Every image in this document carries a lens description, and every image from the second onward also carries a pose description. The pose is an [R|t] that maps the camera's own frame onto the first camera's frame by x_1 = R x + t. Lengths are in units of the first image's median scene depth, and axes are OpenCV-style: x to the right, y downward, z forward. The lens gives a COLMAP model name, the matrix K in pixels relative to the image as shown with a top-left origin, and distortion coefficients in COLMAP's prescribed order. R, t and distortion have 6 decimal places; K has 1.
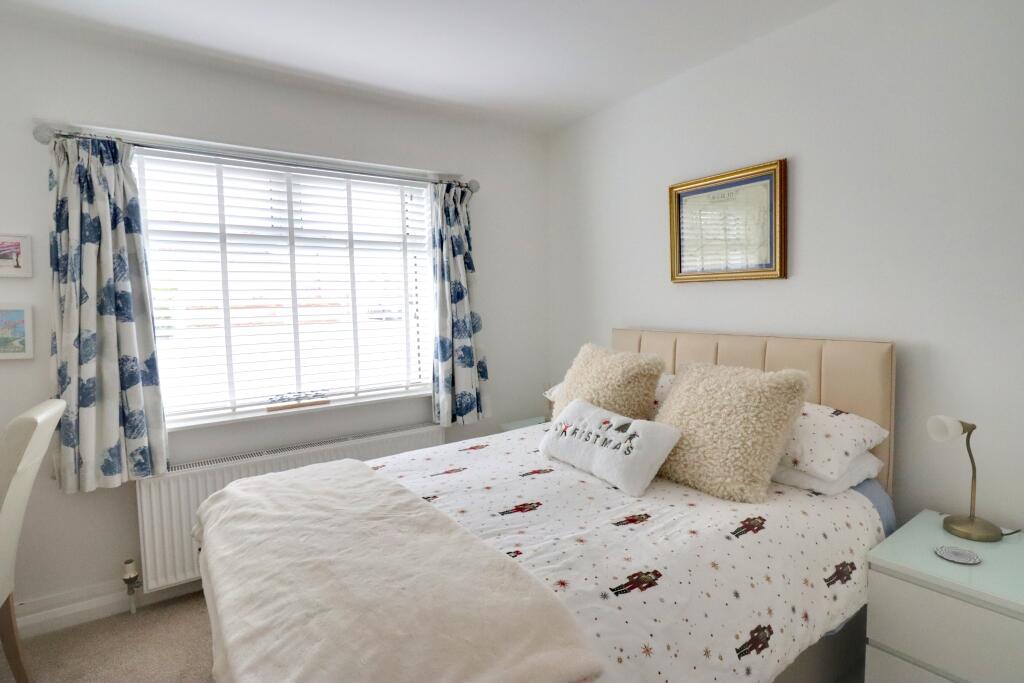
lens RADIAL K [[535.5, 0, 522.5], [0, 535.5, 338.7], [0, 0, 1]] dist [-0.003657, -0.001785]
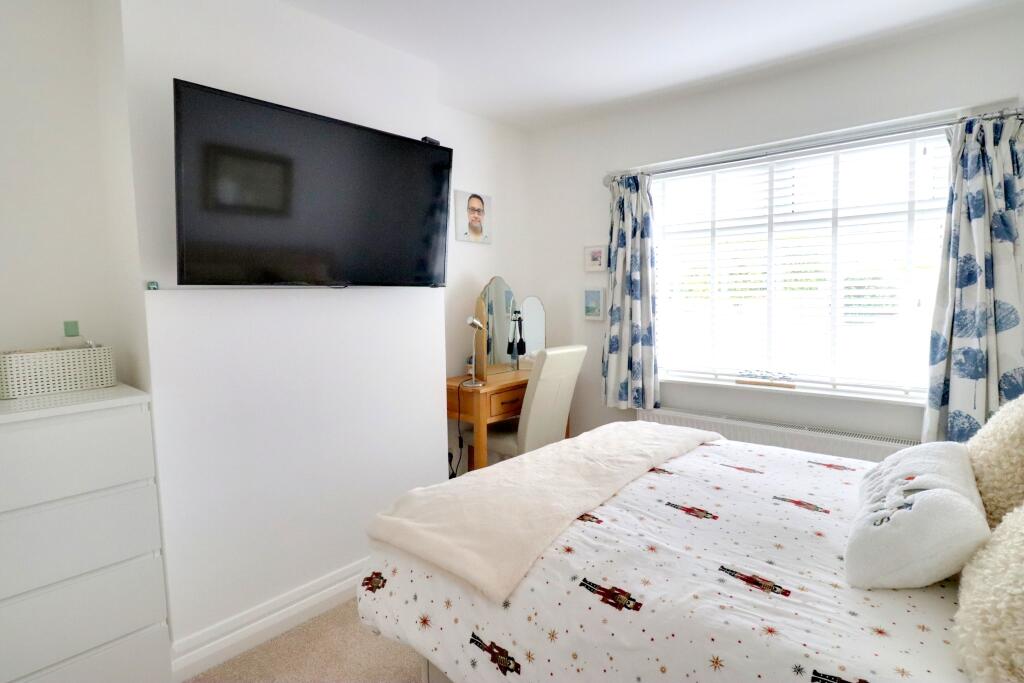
lens RADIAL K [[535.5, 0, 522.5], [0, 535.5, 338.7], [0, 0, 1]] dist [-0.003657, -0.001785]
pose [[0.227687, 0.100151, -0.968570, 0.613620], [-0.057435, 0.994346, 0.089315, -0.038771], [0.972039, 0.035294, 0.232152, 0.362331]]
